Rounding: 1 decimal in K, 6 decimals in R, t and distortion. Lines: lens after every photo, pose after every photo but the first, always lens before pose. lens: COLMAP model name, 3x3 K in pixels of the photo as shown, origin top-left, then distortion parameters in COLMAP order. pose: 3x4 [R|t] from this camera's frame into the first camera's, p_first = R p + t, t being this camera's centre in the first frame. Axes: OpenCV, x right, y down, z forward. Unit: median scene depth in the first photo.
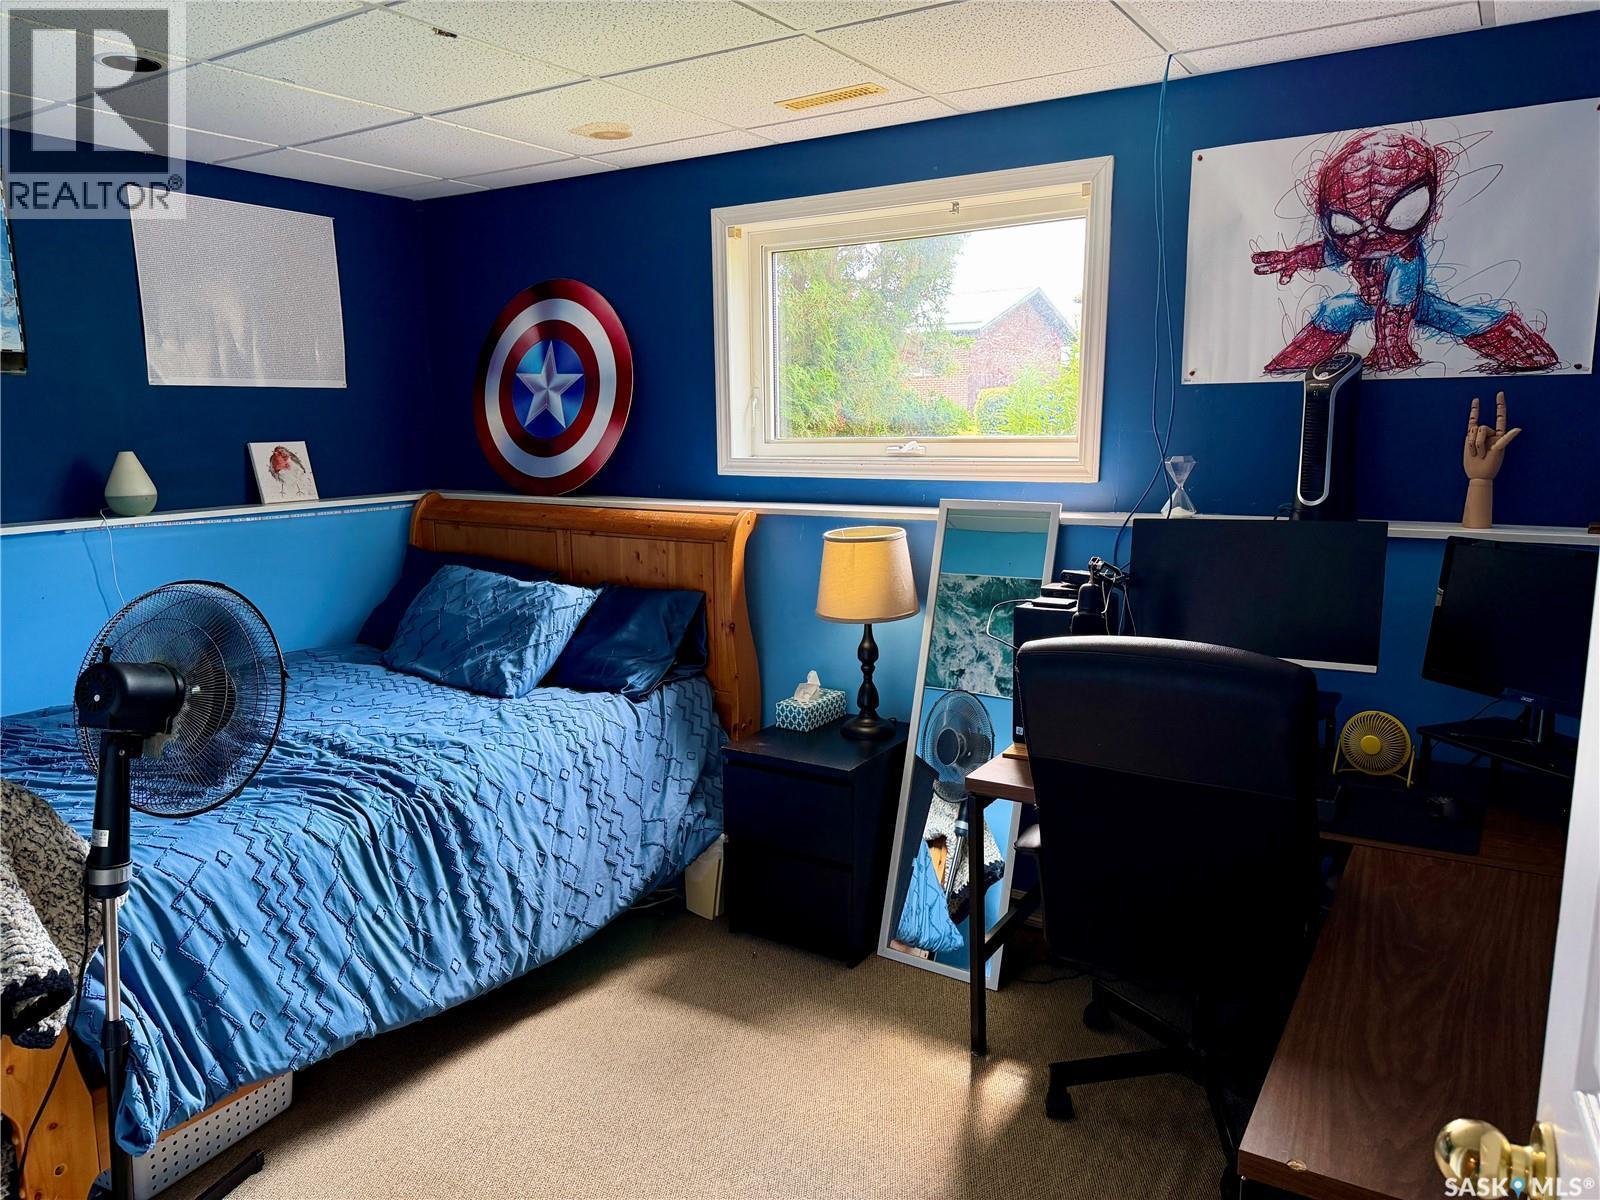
lens RADIAL K [[1107.3, 0, 817.2], [0, 1107.3, 616.4], [0, 0, 1]] dist [0.063466, -0.089649]
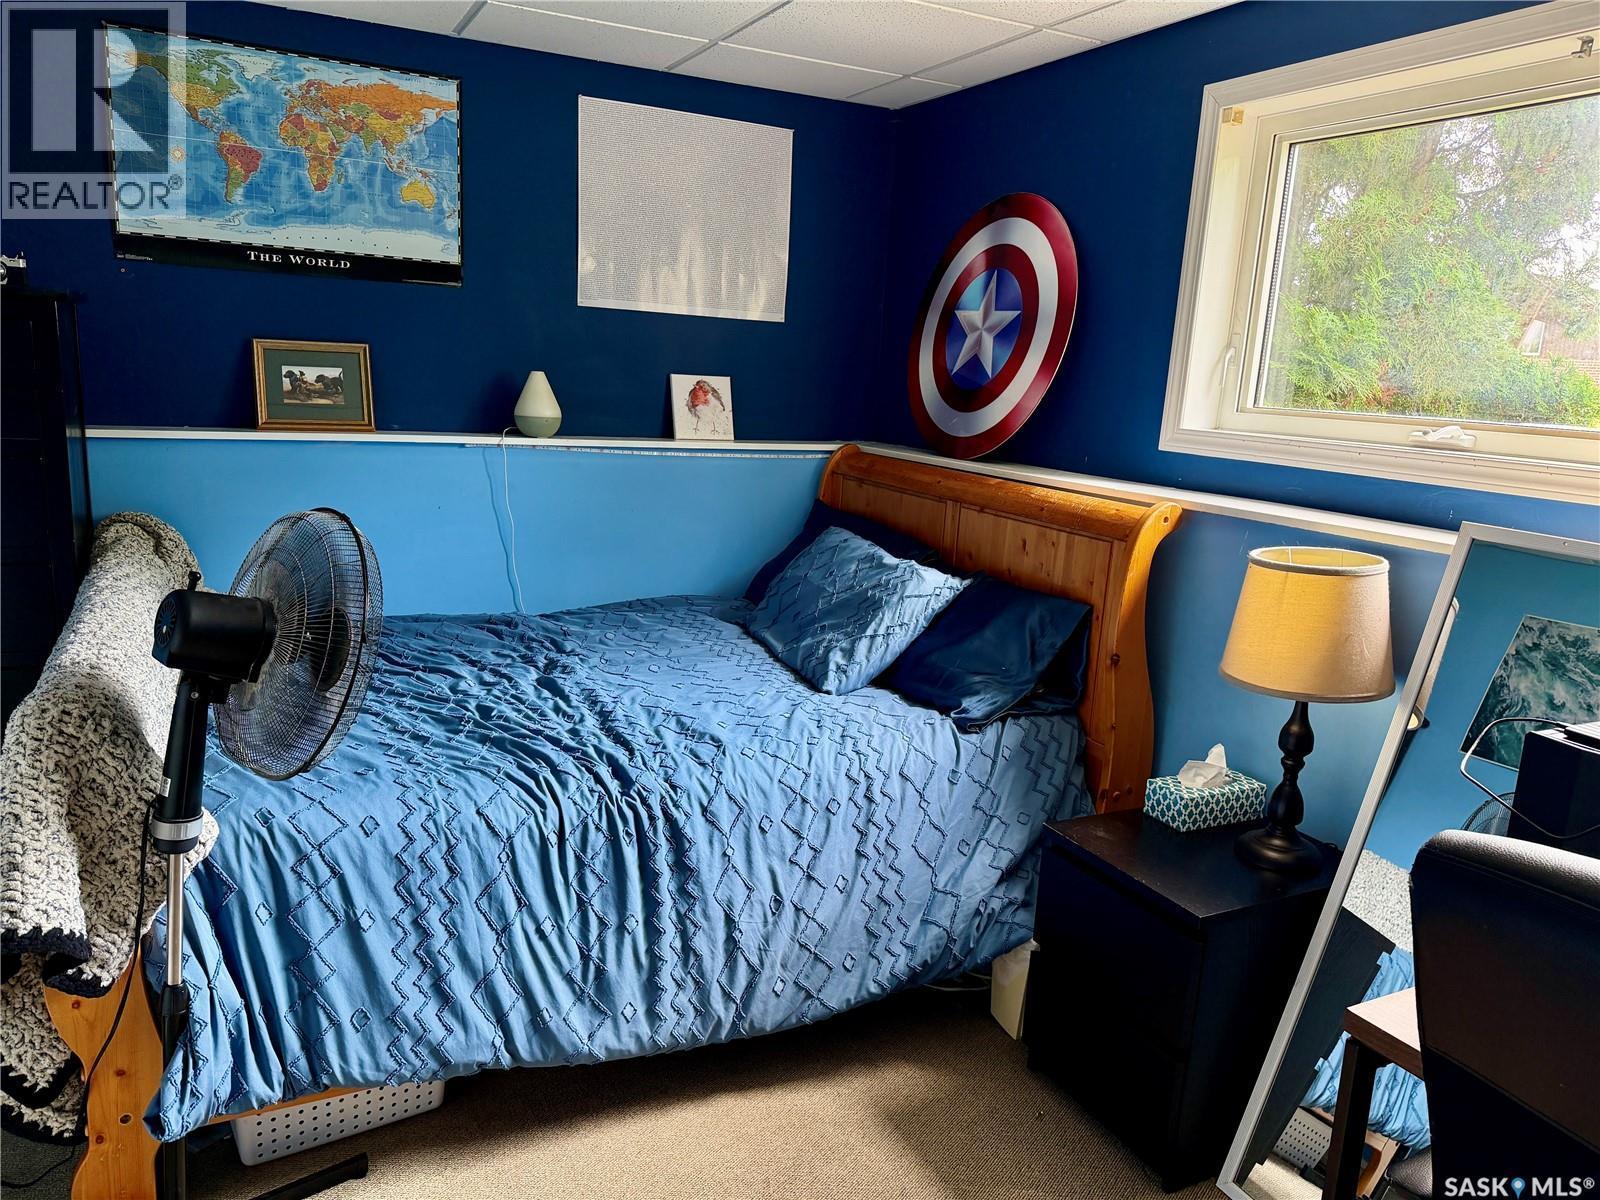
lens RADIAL K [[1107.3, 0, 788.5], [0, 1107.3, 615.8], [0, 0, 1]] dist [0.063466, -0.089649]
pose [[0.847202, 0.168159, -0.503955, 0.112939], [-0.153008, 0.985623, 0.071659, -0.041032], [0.508760, 0.016400, 0.860752, 0.281889]]
